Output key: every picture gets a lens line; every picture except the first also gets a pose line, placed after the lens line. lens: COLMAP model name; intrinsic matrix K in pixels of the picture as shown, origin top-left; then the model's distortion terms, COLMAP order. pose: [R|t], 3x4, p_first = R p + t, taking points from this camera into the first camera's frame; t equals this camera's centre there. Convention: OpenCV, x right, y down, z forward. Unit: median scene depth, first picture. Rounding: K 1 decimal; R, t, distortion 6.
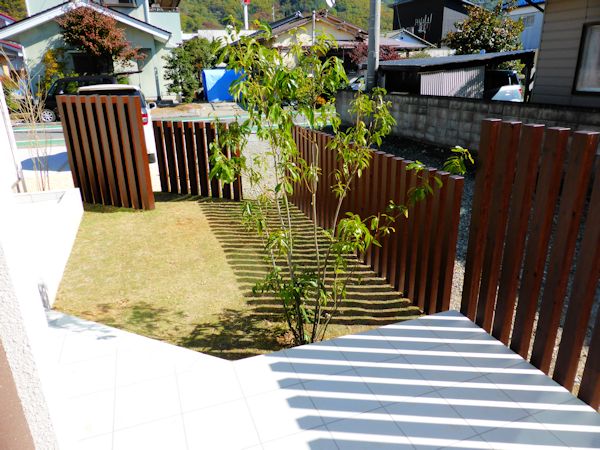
lens RADIAL K [[440.0, 0, 298.9], [0, 440.0, 229.0], [0, 0, 1]] dist [-0.004232, 0.011254]
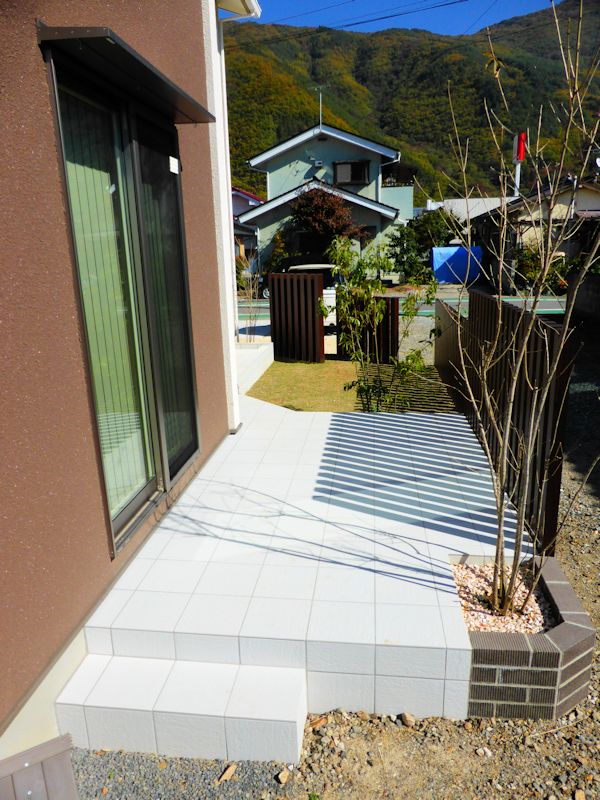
lens RADIAL K [[586.7, 0, 300.0], [0, 586.7, 400.0], [0, 0, 1]] dist [-0.004232, 0.011254]
pose [[0.893840, 0.106092, -0.435653, 0.111604], [-0.144014, 0.988054, -0.054861, 0.051225], [0.424629, 0.111777, 0.898441, -0.162859]]
